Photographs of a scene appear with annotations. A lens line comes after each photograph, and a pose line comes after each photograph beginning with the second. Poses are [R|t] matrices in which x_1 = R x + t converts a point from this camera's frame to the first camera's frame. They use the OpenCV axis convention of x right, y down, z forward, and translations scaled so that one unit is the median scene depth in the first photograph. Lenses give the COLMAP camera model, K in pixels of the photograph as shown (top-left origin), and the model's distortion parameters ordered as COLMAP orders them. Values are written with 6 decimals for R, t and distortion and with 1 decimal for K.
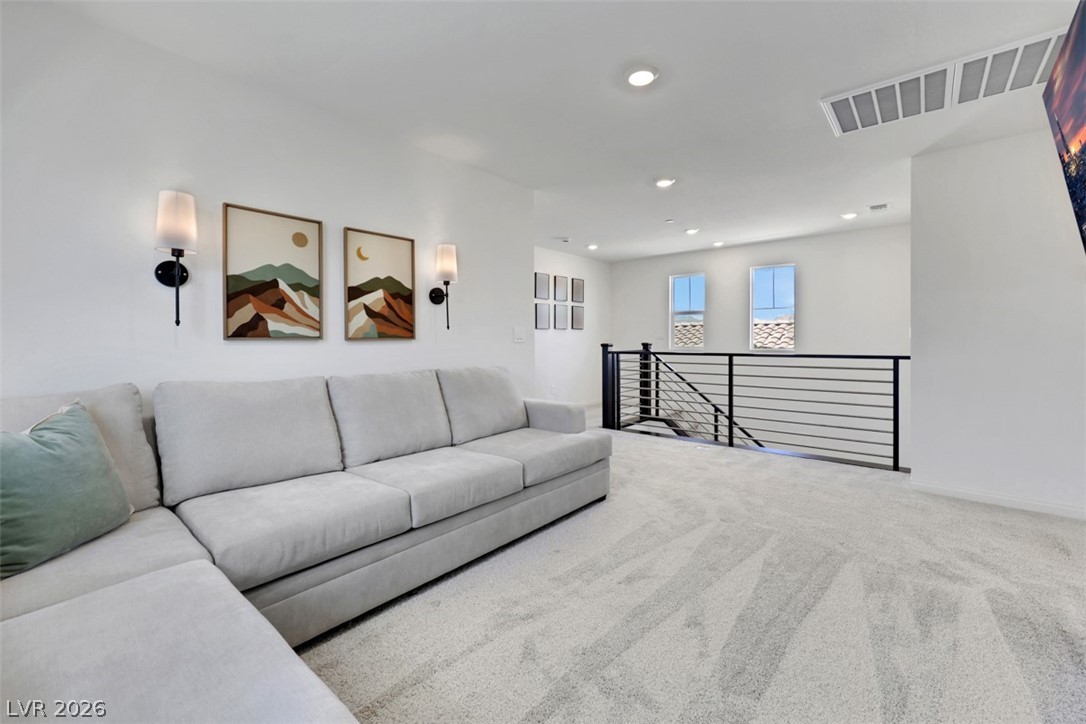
lens RADIAL K [[444.5, 0, 536.8], [0, 444.5, 346.5], [0, 0, 1]] dist [-0.003700, 0.001018]
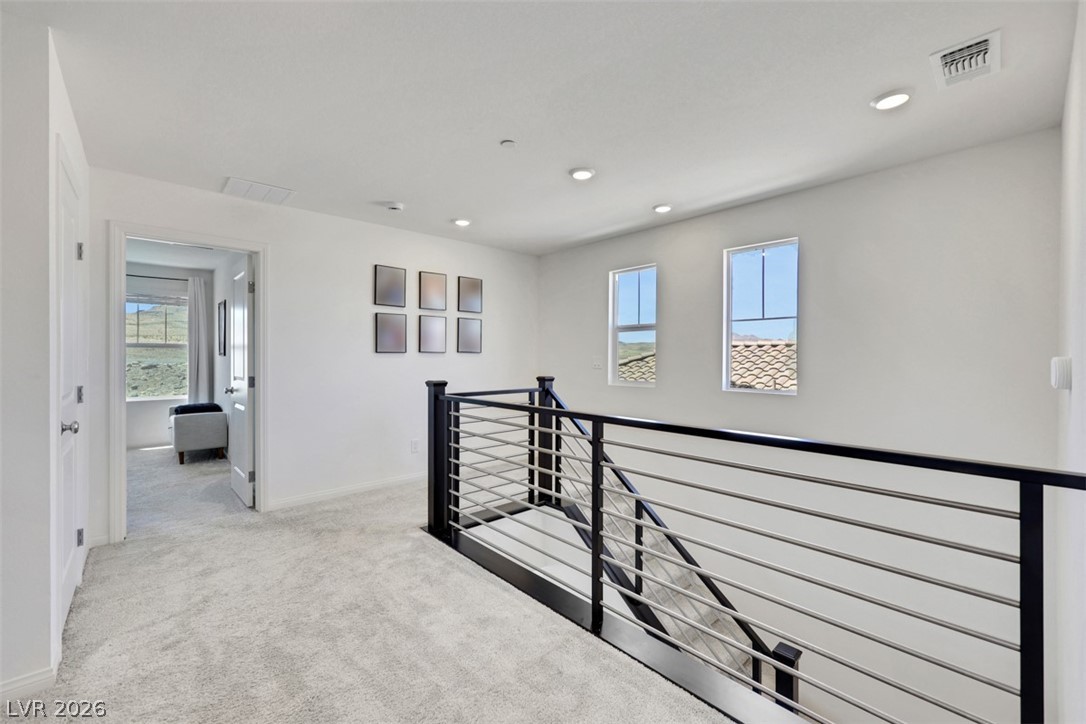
lens RADIAL K [[444.5, 0, 537.2], [0, 444.5, 361.7], [0, 0, 1]] dist [-0.003700, 0.001018]
pose [[0.993843, 0.007215, -0.110559, 0.304024], [-0.007592, 0.999967, -0.002989, -0.026821], [0.110534, 0.003810, 0.993865, 0.394701]]
